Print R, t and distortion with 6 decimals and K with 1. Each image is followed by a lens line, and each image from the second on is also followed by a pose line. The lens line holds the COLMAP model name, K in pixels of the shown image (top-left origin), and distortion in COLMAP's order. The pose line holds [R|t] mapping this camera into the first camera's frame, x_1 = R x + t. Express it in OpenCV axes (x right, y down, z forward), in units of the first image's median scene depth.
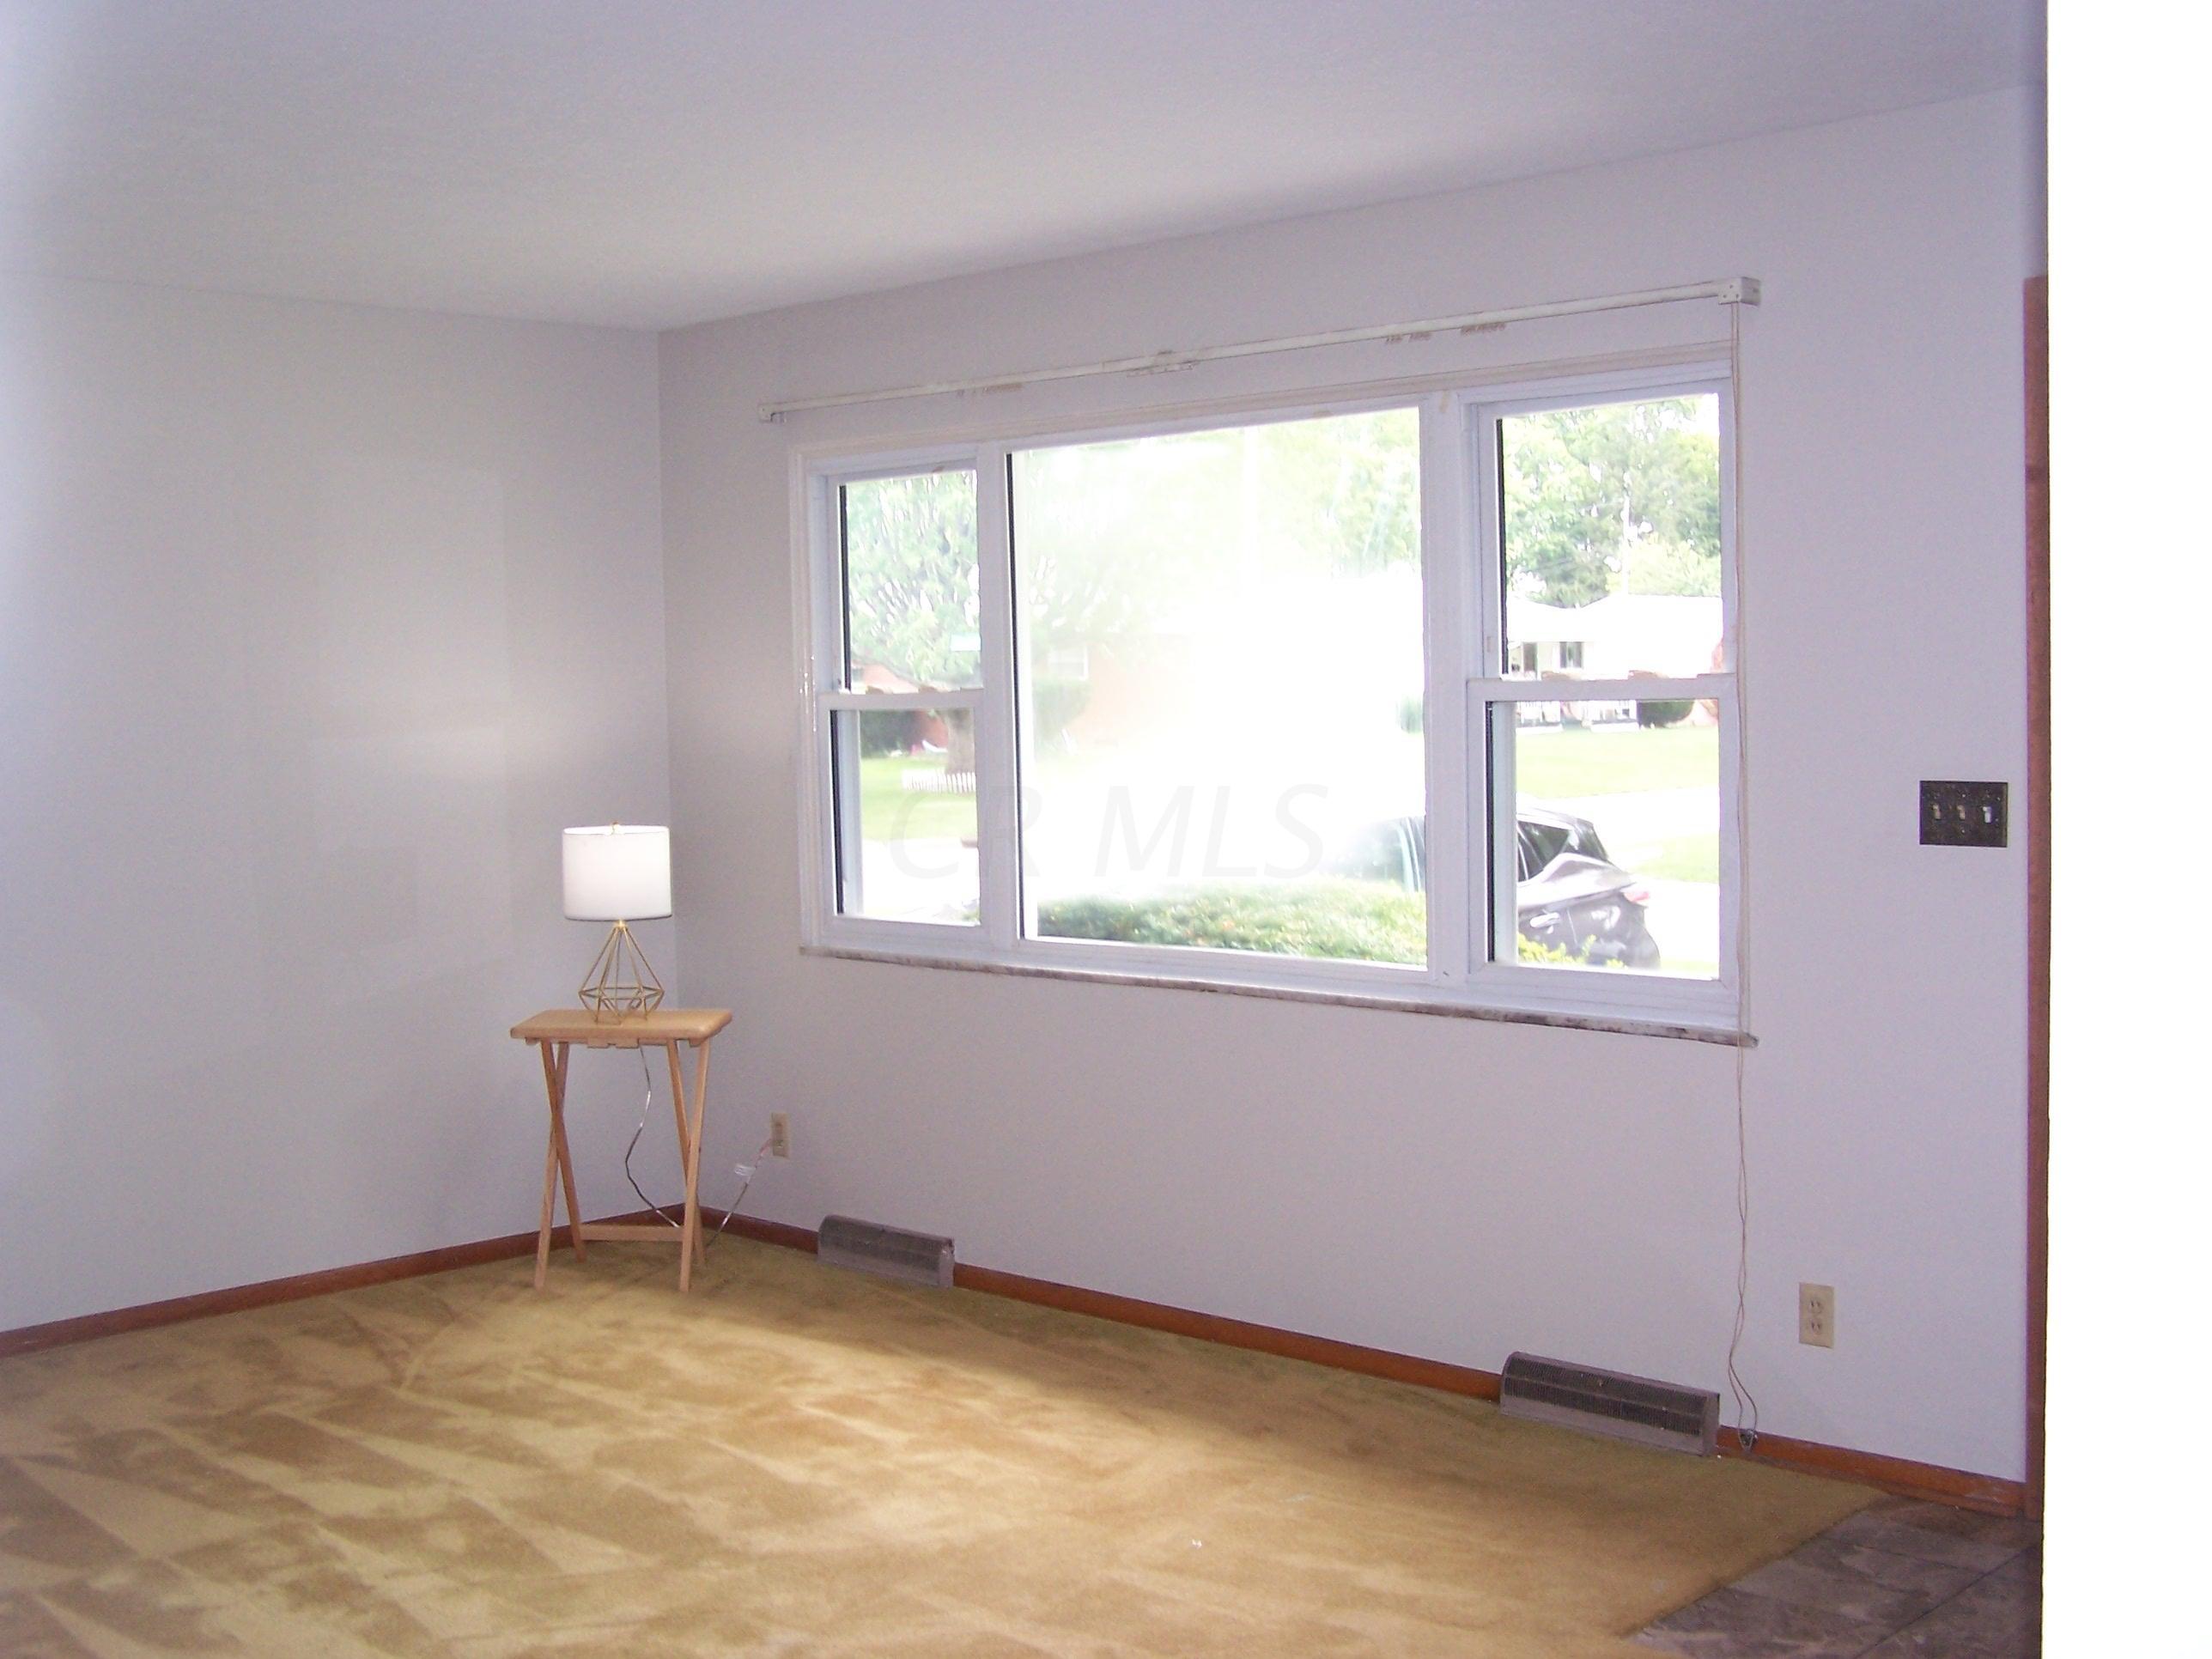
lens RADIAL K [[2505.1, 0, 1093.3], [0, 2505.1, 877.8], [0, 0, 1]] dist [-0.195922, 0.353654]
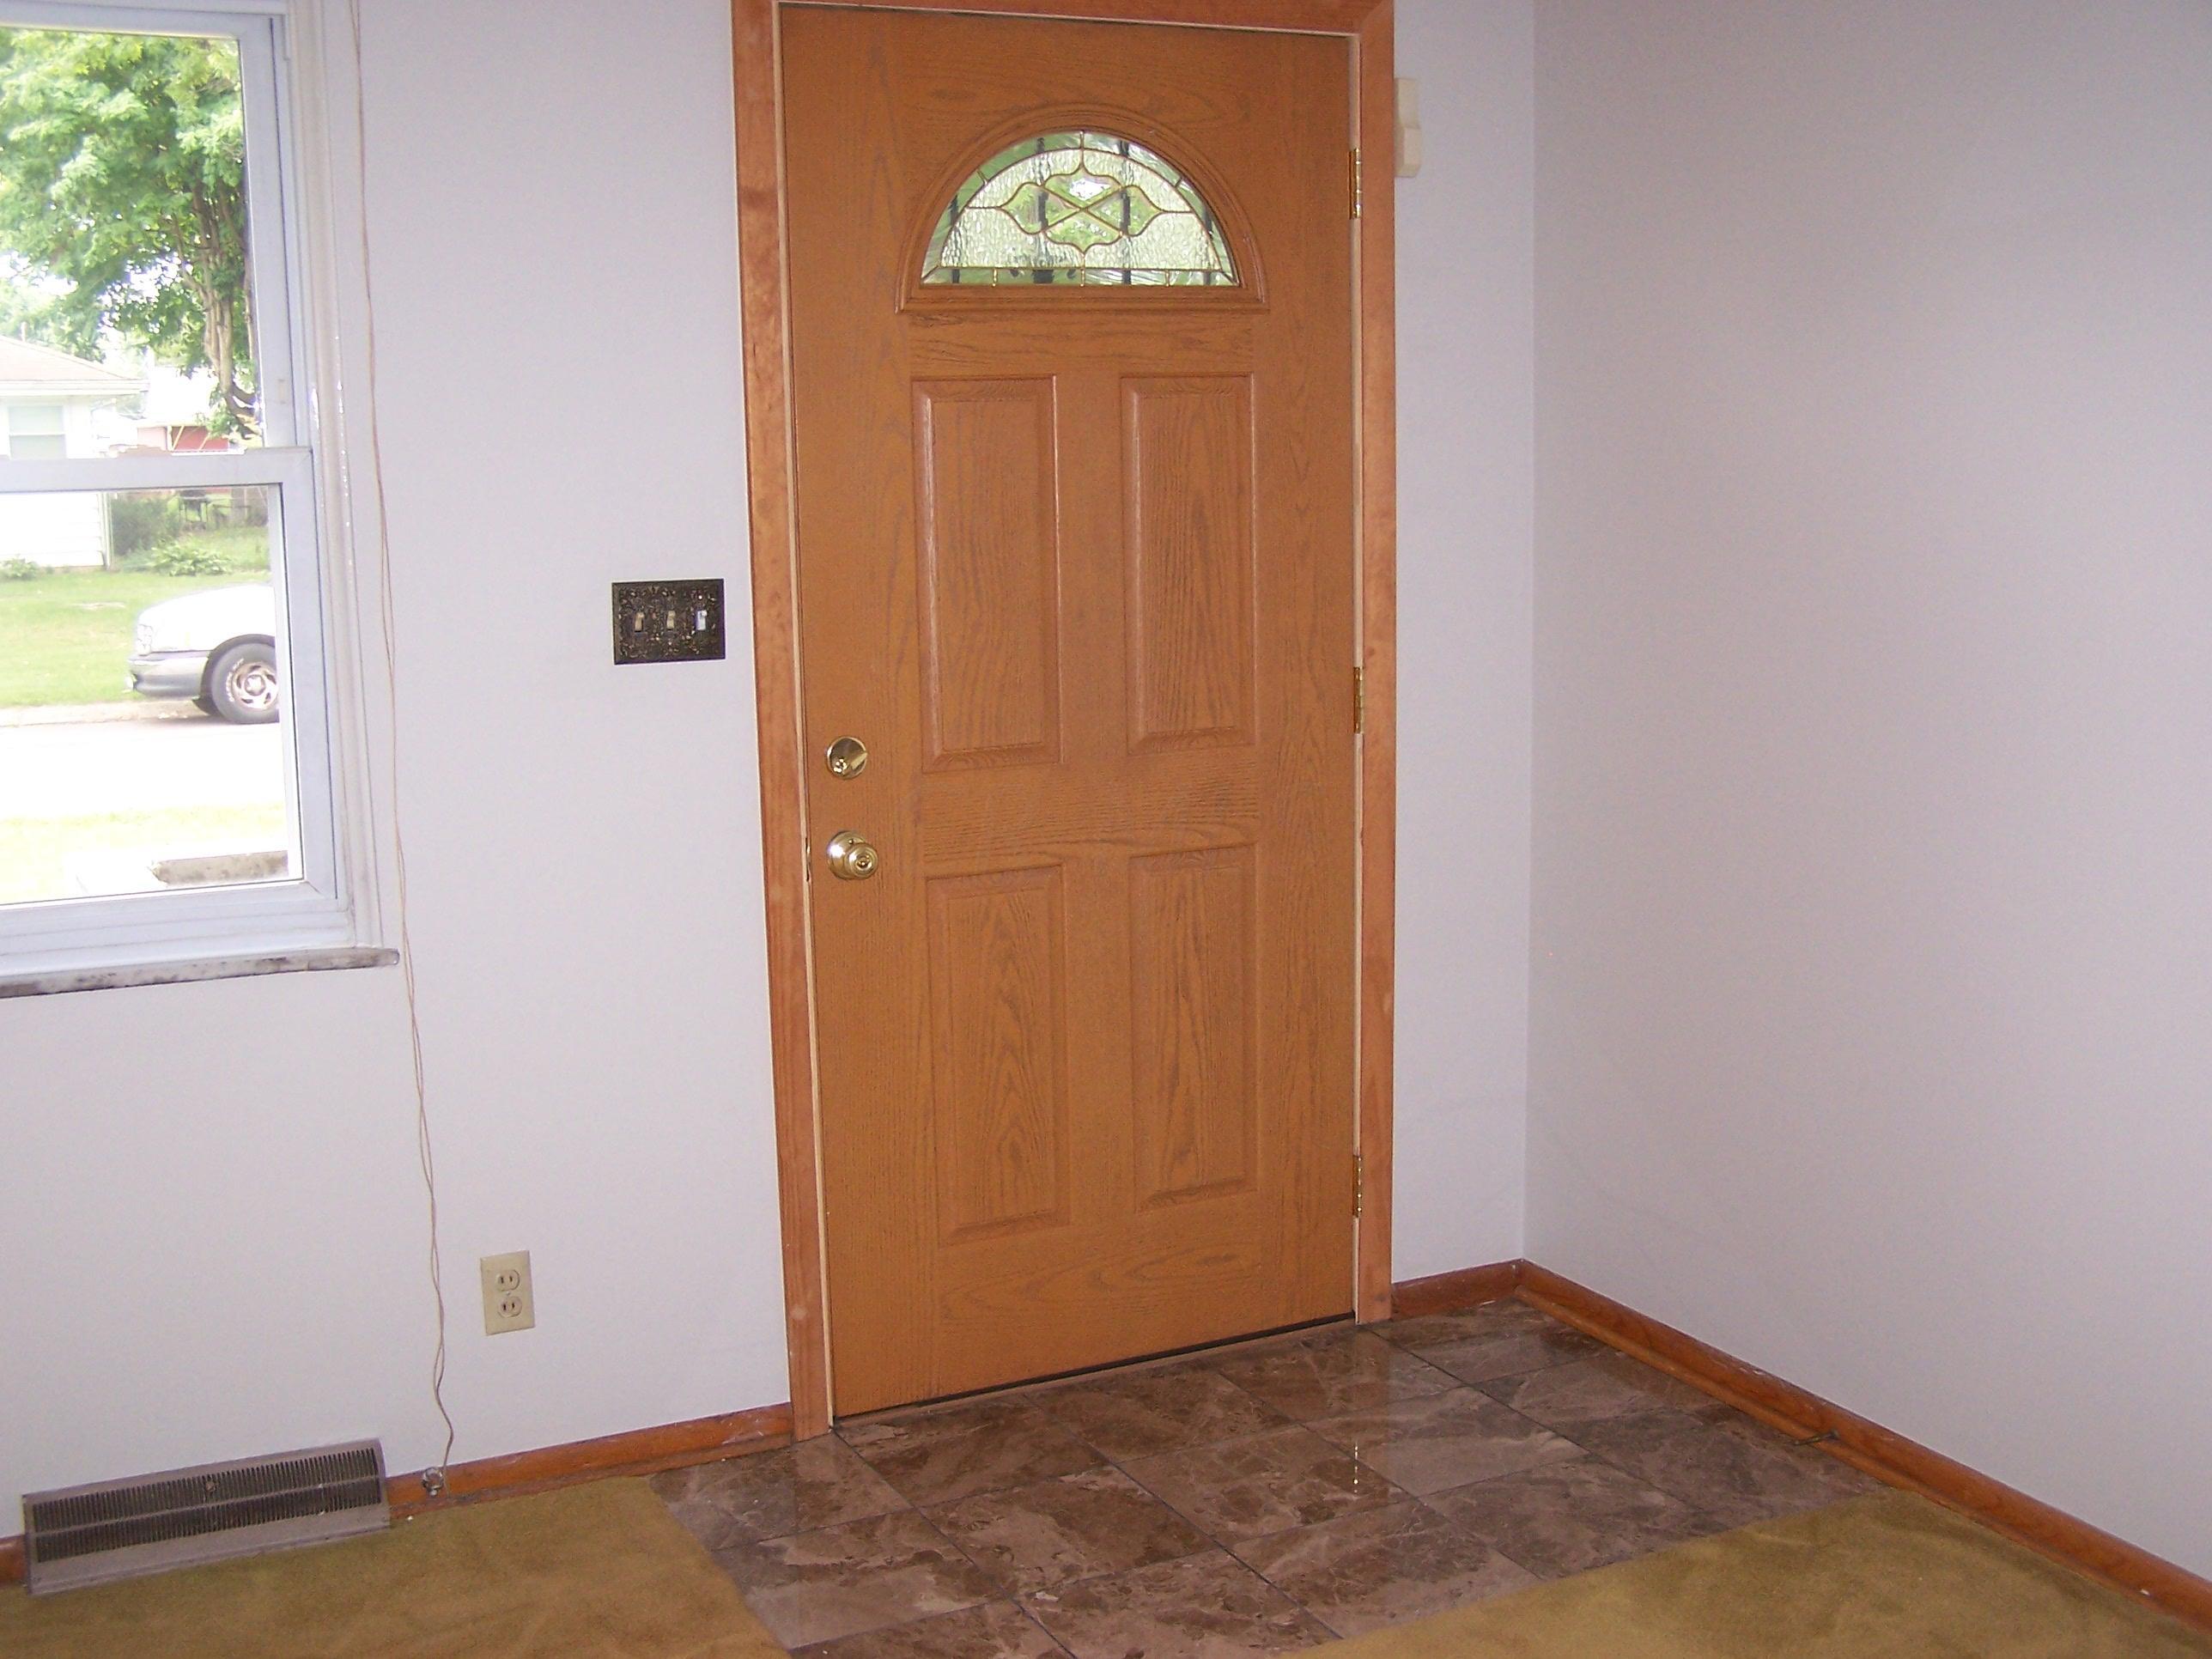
lens RADIAL K [[2505.1, 0, 1093.3], [0, 2505.1, 877.8], [0, 0, 1]] dist [-0.195922, 0.353654]
pose [[0.335717, -0.148417, 0.930197, -0.283172], [0.072966, 0.988640, 0.131407, -0.031220], [-0.939133, 0.023757, 0.342733, 0.466606]]
